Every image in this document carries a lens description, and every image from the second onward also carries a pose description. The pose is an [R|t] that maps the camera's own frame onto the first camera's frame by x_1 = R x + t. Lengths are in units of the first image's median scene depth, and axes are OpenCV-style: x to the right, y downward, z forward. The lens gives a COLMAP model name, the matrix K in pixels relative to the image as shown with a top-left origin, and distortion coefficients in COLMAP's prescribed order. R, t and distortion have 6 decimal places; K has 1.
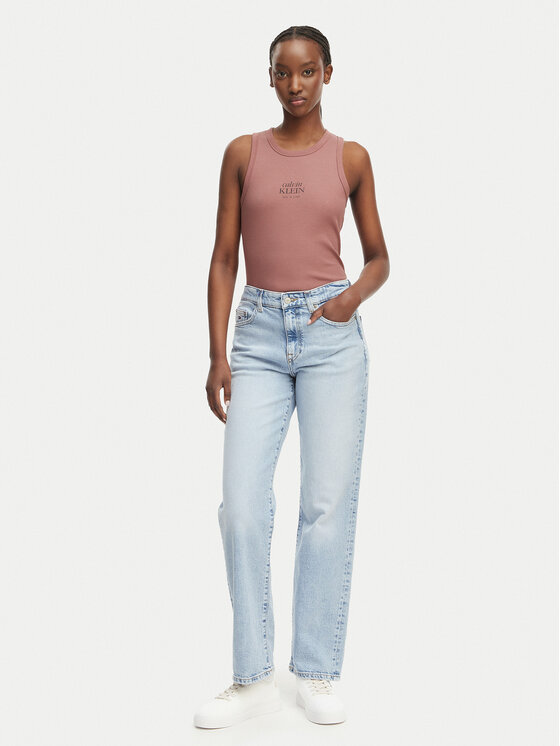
lens RADIAL K [[1177.4, 0, 280.0], [0, 1177.4, 373.0], [0, 0, 1]] dist [-0.196688, 0.025601]
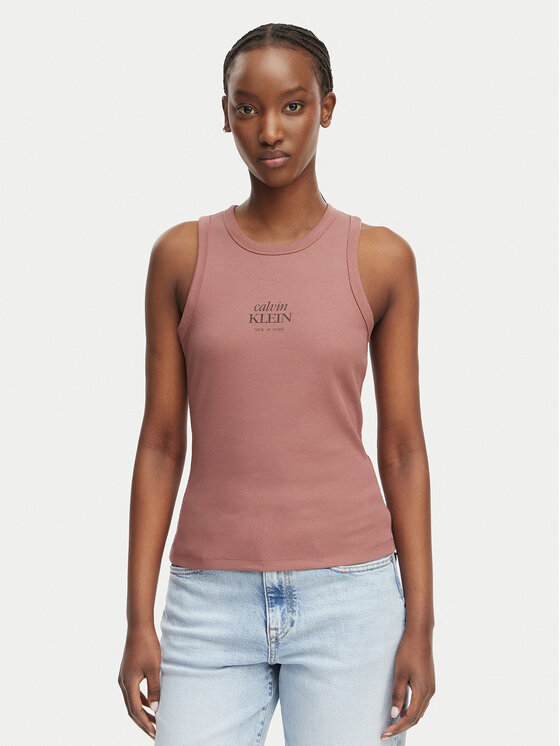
lens RADIAL K [[1468.7, 0, 280.0], [0, 1468.7, 373.0], [0, 0, 1]] dist [0.267852, -0.118597]
pose [[0.999509, -0.014957, 0.027533, -0.003878], [0.018070, 0.993023, -0.116527, -0.047216], [-0.025598, 0.116967, 0.992806, 0.303374]]
